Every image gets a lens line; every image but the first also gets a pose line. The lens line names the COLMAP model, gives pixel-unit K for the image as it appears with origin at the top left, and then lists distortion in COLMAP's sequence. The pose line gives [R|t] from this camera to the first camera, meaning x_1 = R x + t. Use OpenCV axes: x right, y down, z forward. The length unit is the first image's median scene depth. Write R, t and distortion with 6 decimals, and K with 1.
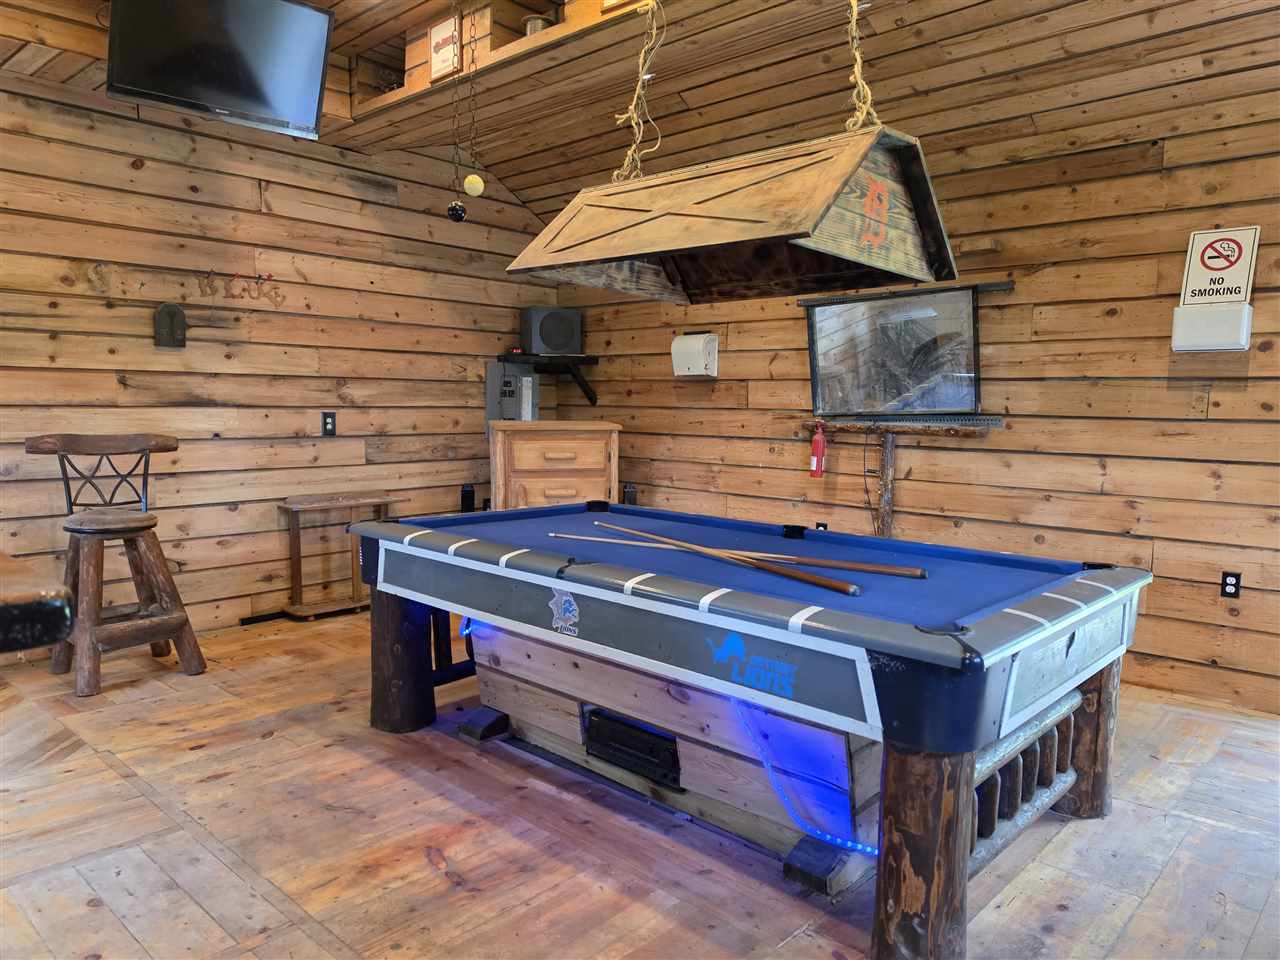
lens RADIAL K [[899.5, 0, 642.9], [0, 899.5, 491.0], [0, 0, 1]] dist [0.066712, -0.075769]
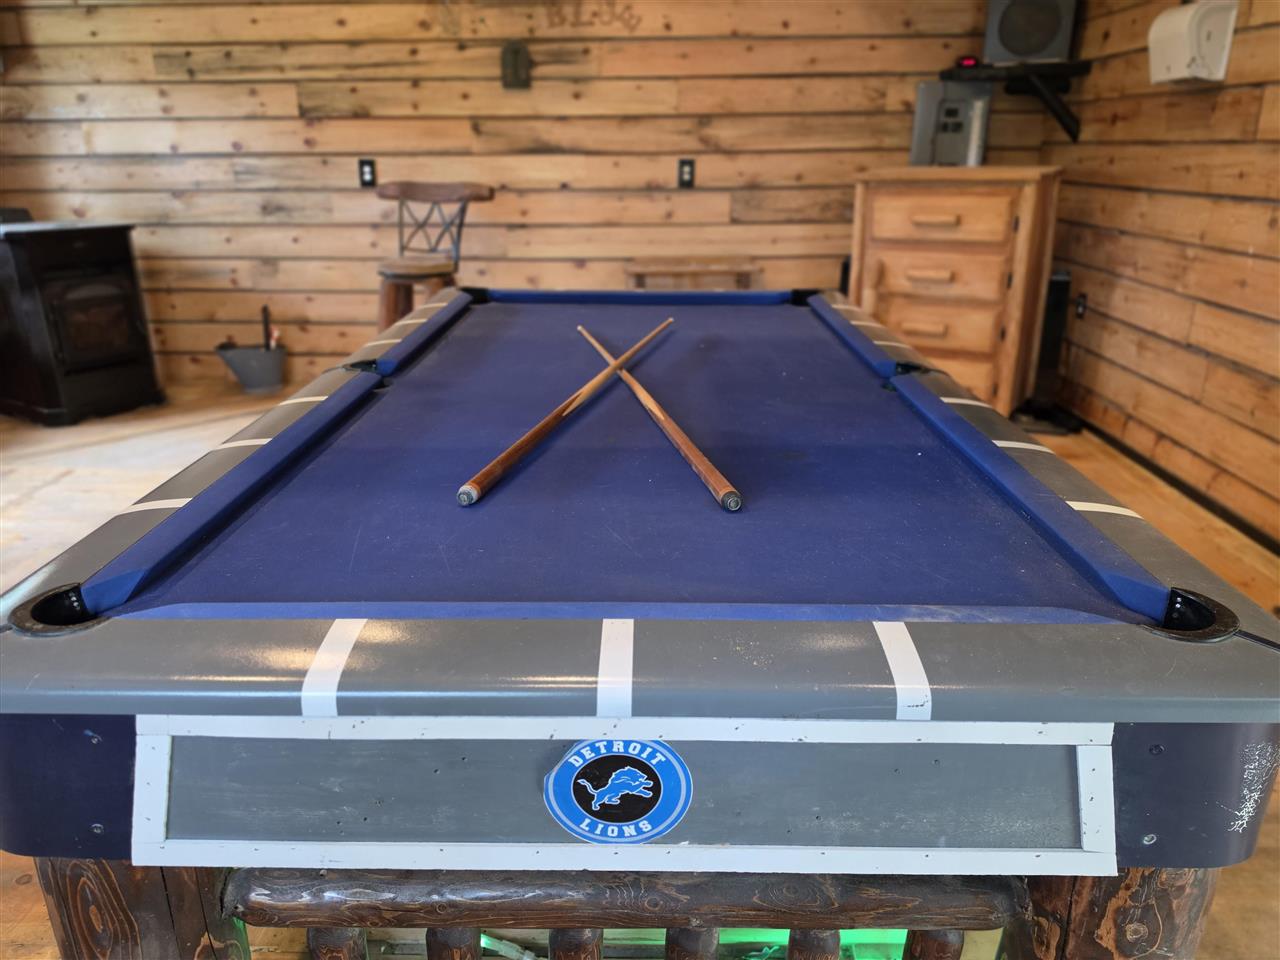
lens RADIAL K [[936.5, 0, 633.8], [0, 936.5, 478.4], [0, 0, 1]] dist [0.040127, -0.035498]
pose [[0.660148, 0.232419, -0.714273, 0.319813], [-0.059748, 0.964159, 0.258509, -0.021291], [0.748755, -0.127978, 0.650375, 0.332122]]
